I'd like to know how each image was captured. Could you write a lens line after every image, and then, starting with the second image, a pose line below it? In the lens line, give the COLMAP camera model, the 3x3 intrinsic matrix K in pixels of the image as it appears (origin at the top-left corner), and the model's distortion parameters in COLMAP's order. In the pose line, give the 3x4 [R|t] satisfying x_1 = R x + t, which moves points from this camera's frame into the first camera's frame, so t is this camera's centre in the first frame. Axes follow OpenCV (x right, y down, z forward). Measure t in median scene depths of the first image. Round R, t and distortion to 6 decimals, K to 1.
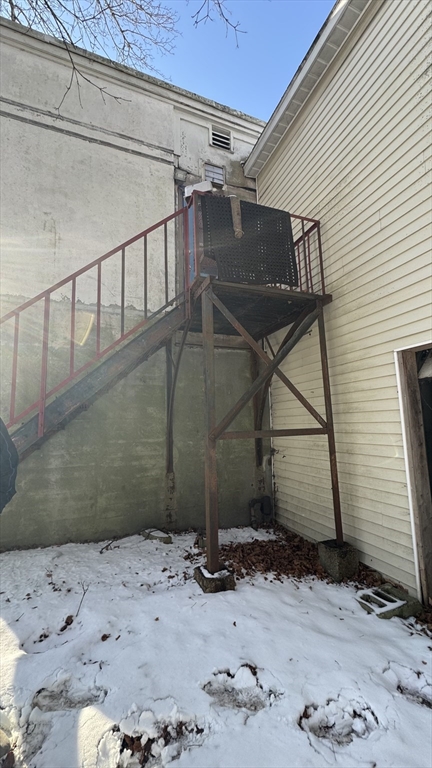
lens RADIAL K [[305.4, 0, 216.0], [0, 305.4, 384.0], [0, 0, 1]] dist [-0.001710, -0.000163]
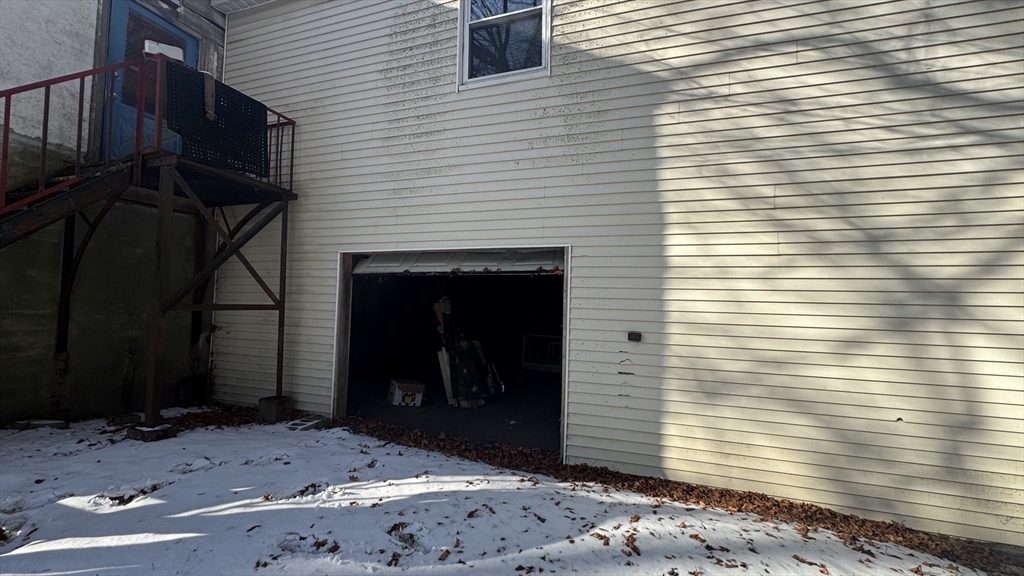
lens RADIAL K [[407.2, 0, 512.0], [0, 407.2, 288.0], [0, 0, 1]] dist [-0.001710, -0.000163]
pose [[0.647346, 0.074234, 0.758573, -0.247504], [-0.139014, 0.990052, 0.021745, -0.078975], [-0.749412, -0.119529, 0.651226, -0.680348]]
